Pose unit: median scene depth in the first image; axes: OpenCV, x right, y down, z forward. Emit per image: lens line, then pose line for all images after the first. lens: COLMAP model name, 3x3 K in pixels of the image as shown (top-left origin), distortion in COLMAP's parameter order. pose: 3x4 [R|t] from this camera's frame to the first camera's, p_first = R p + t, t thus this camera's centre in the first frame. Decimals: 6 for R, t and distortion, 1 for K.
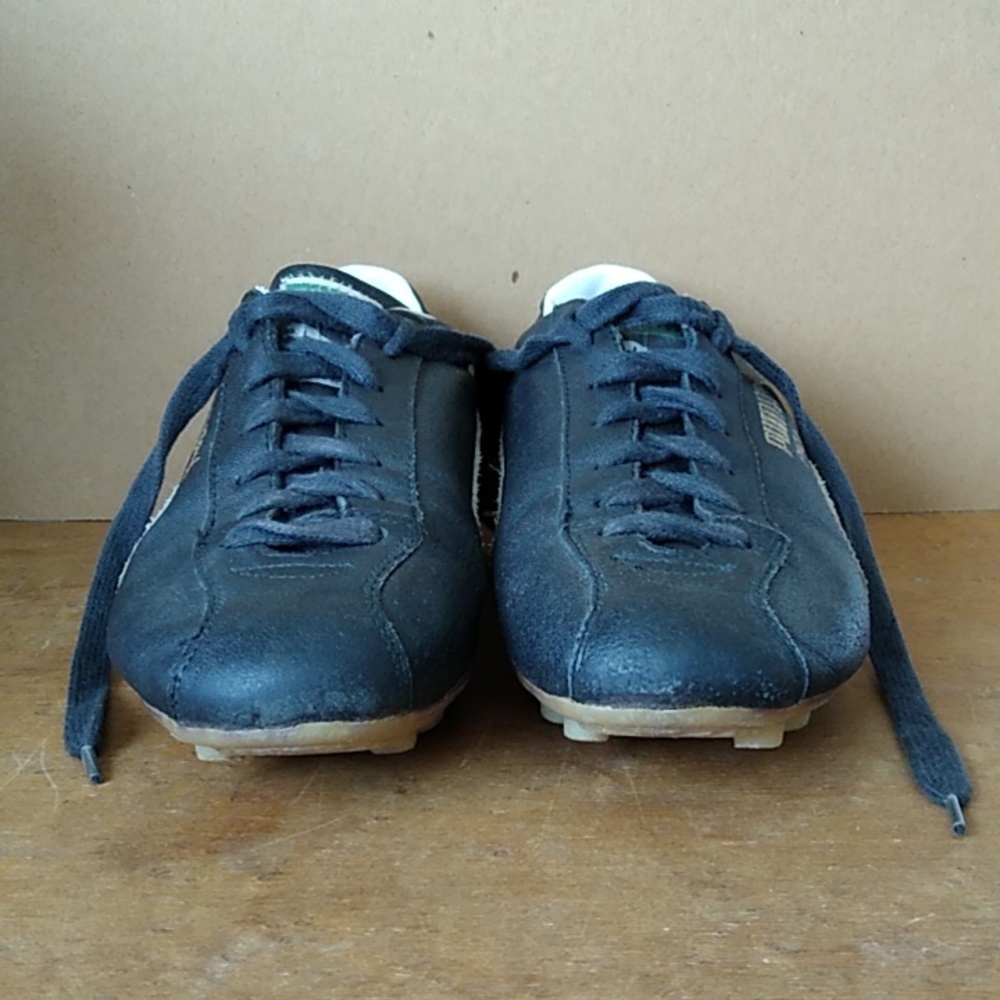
lens RADIAL K [[1699.8, 0, 499.3], [0, 1699.8, 485.2], [0, 0, 1]] dist [0.047990, 0.000000]
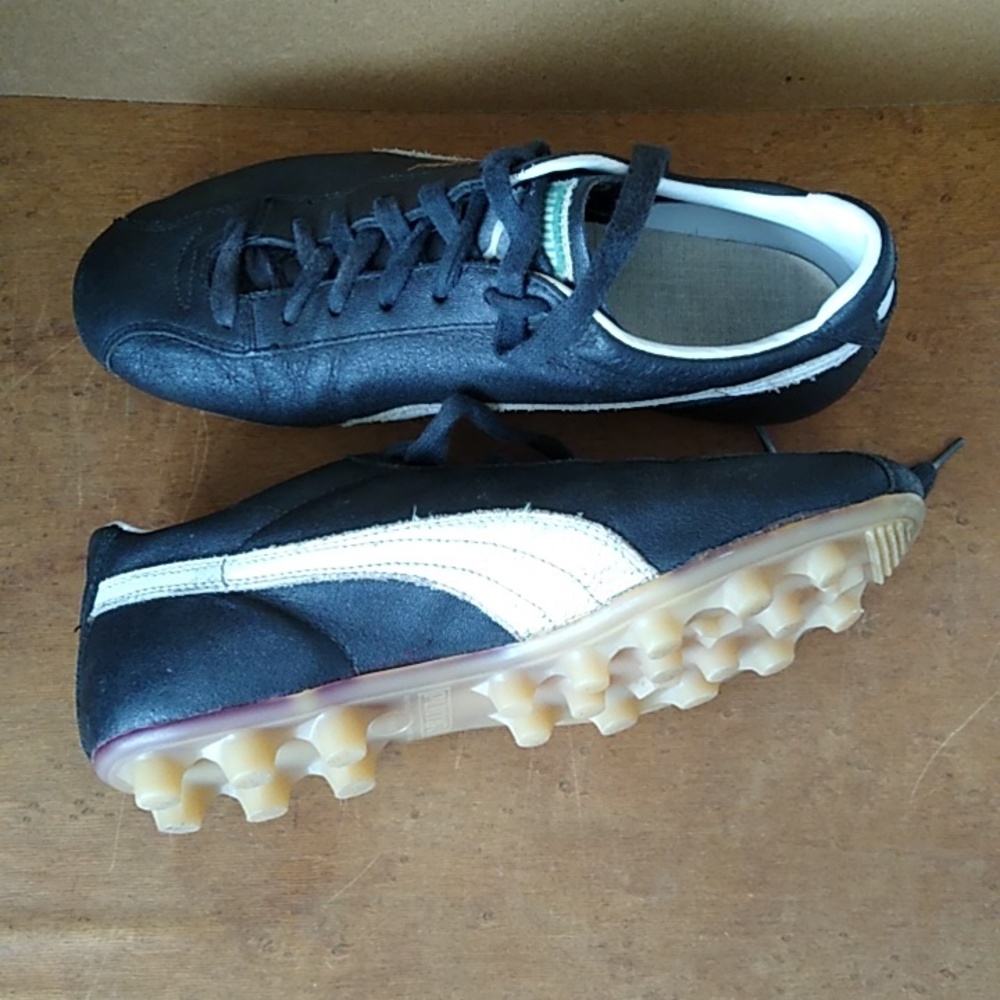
lens RADIAL K [[1699.8, 0, 498.9], [0, 1699.8, 540.0], [0, 0, 1]] dist [0.047990, 0.000000]
pose [[0.998466, -0.018832, 0.052069, -0.056163], [-0.038555, 0.438494, 0.897907, -1.164636], [-0.039741, -0.898537, 0.437095, 0.577729]]
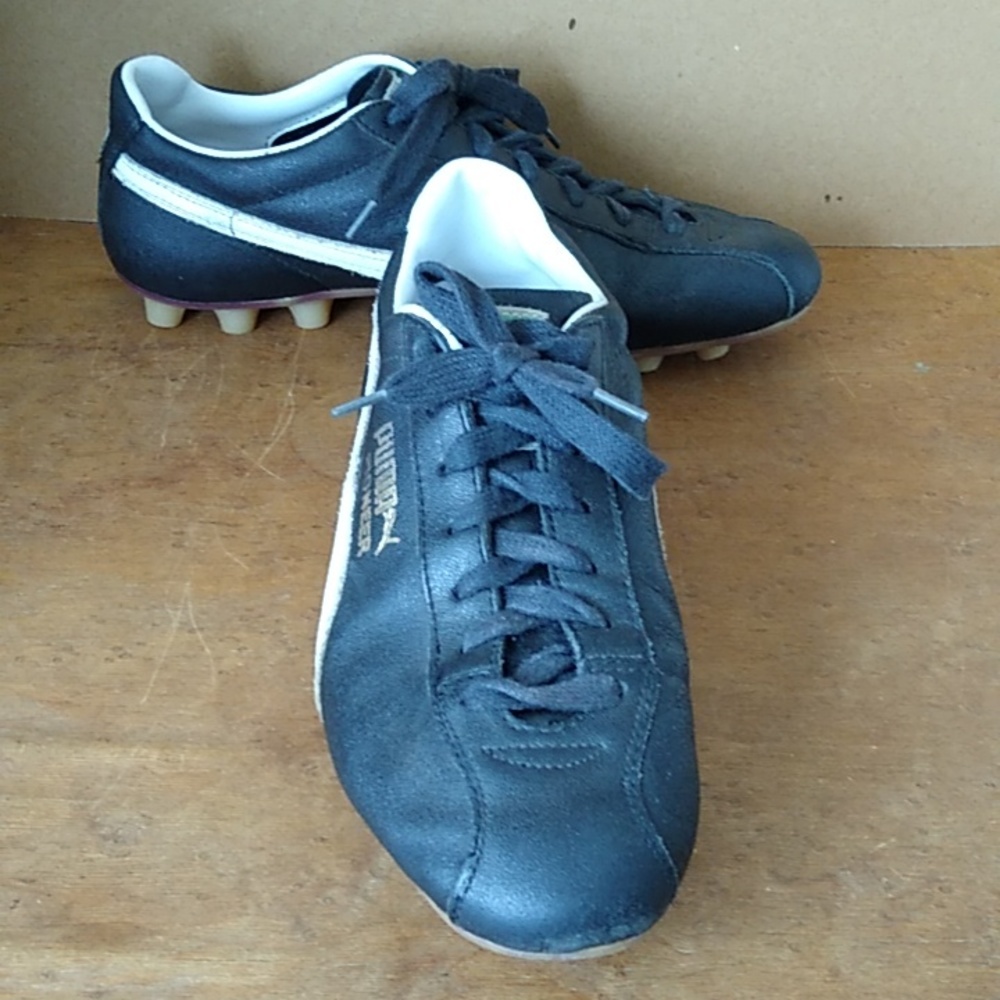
lens RADIAL K [[1699.8, 0, 498.3], [0, 1699.8, 507.5], [0, 0, 1]] dist [0.047990, 0.000000]
pose [[0.999434, 0.025027, 0.022460, -0.078630], [-0.032224, 0.903700, 0.426951, -0.457832], [-0.009612, -0.427433, 0.903996, -0.083447]]
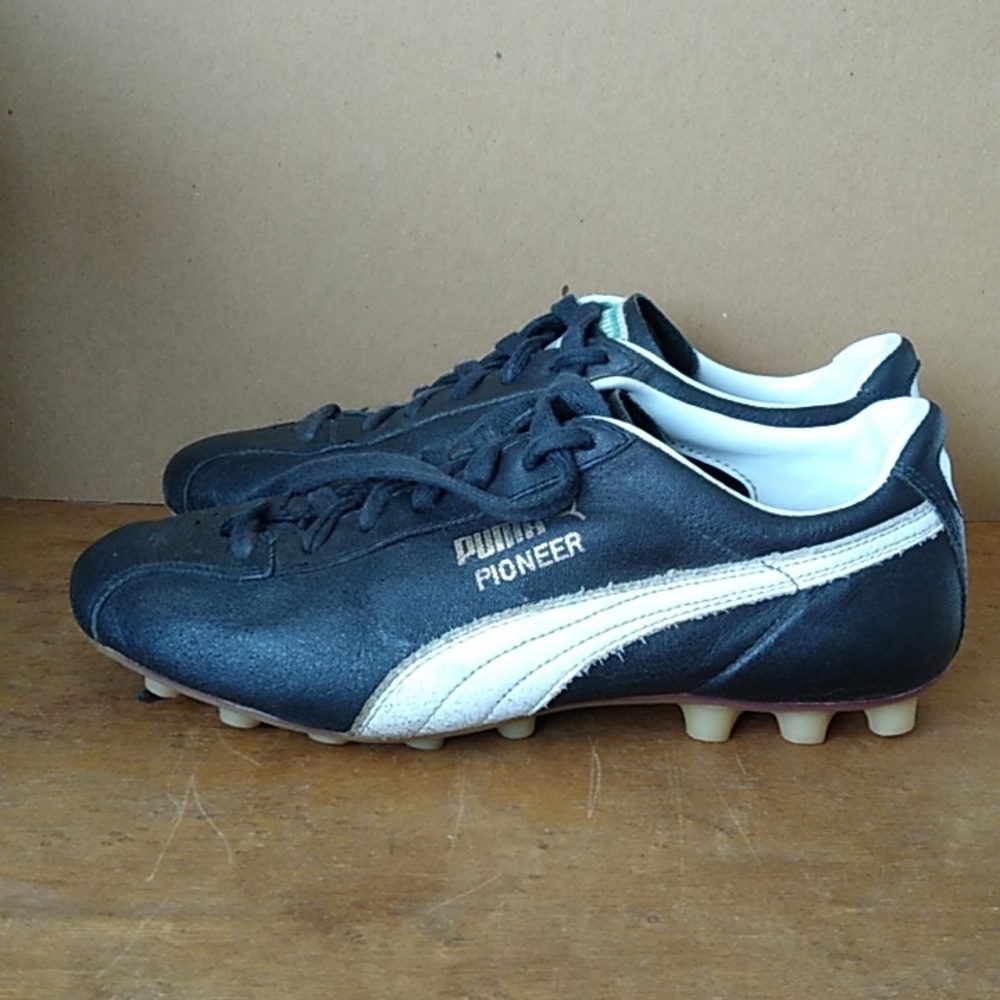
lens RADIAL K [[1699.8, 0, 500.2], [0, 1699.8, 481.4], [0, 0, 1]] dist [0.047990, 0.000000]
pose [[0.995082, 0.030900, 0.094116, -0.193223], [-0.039314, 0.995264, 0.088906, -0.149809], [-0.090923, -0.092169, 0.991584, -0.068478]]
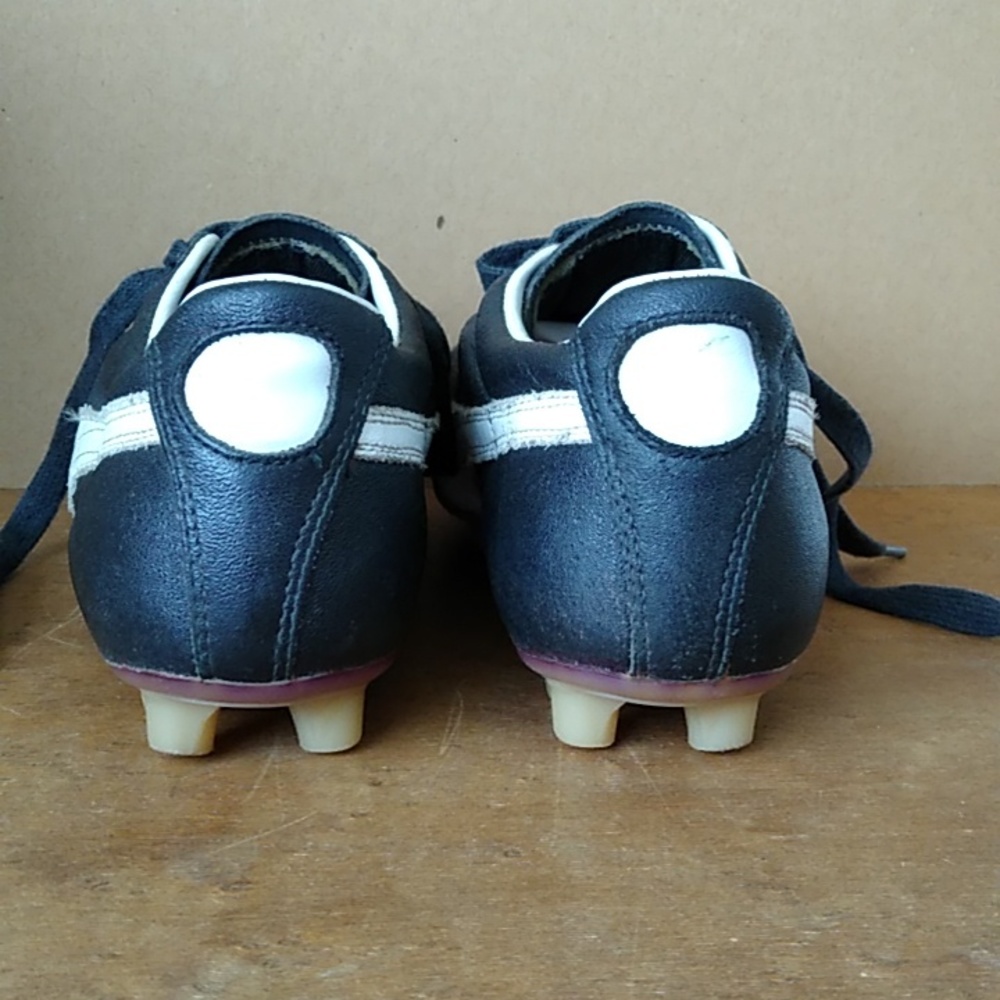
lens RADIAL K [[1699.8, 0, 500.6], [0, 1699.8, 466.0], [0, 0, 1]] dist [0.047990, 0.000000]
pose [[0.993954, 0.007639, 0.109533, -0.088003], [-0.005322, 0.999756, -0.021433, 0.040488], [-0.109670, 0.020720, 0.993752, 0.153079]]
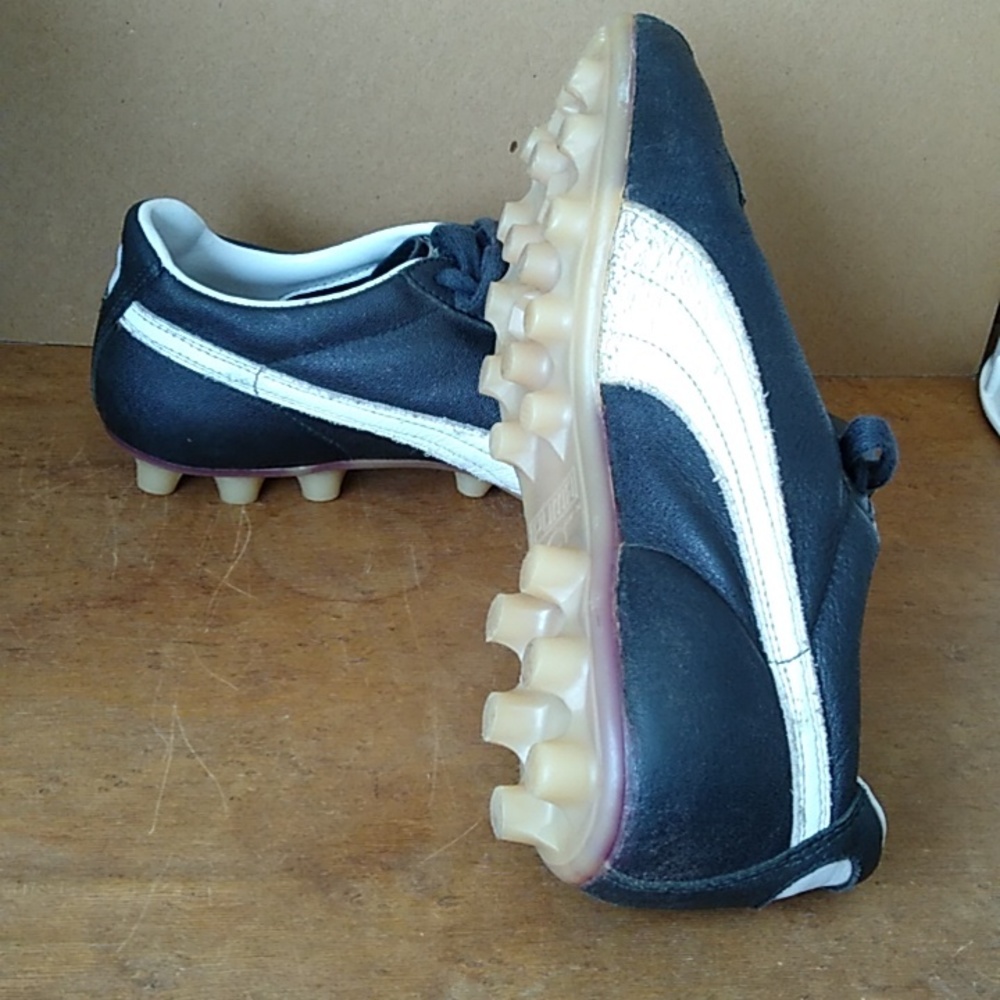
lens RADIAL K [[1699.8, 0, 505.6], [0, 1699.8, 500.7], [0, 0, 1]] dist [0.047990, 0.000000]
pose [[0.979105, 0.025047, 0.201808, -0.303143], [-0.087603, 0.947534, 0.307418, -0.362543], [-0.183520, -0.318673, 0.929929, -0.030124]]
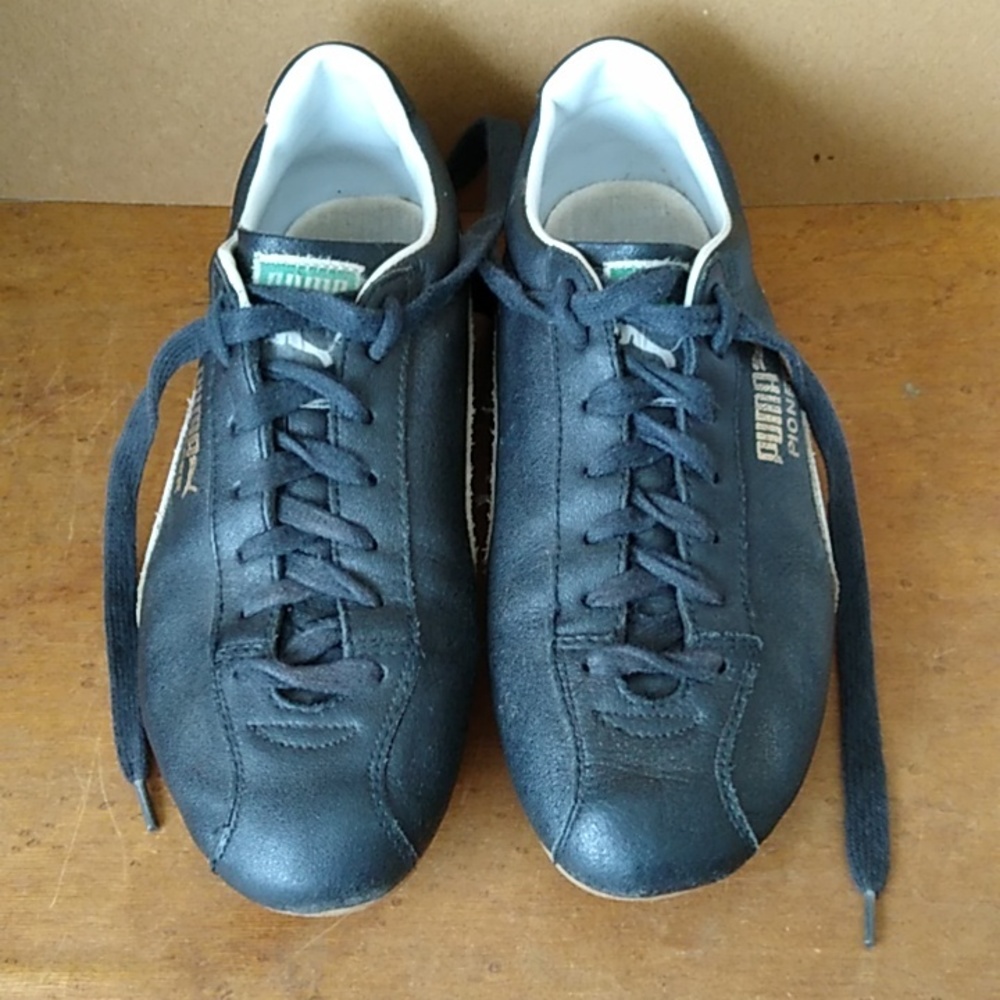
lens RADIAL K [[1699.8, 0, 493.5], [0, 1699.8, 518.3], [0, 0, 1]] dist [0.047990, 0.000000]
pose [[0.999889, -0.006127, -0.013605, 0.016988], [0.013605, 0.748837, 0.662615, -0.770293], [0.006128, -0.662726, 0.748837, 0.259576]]
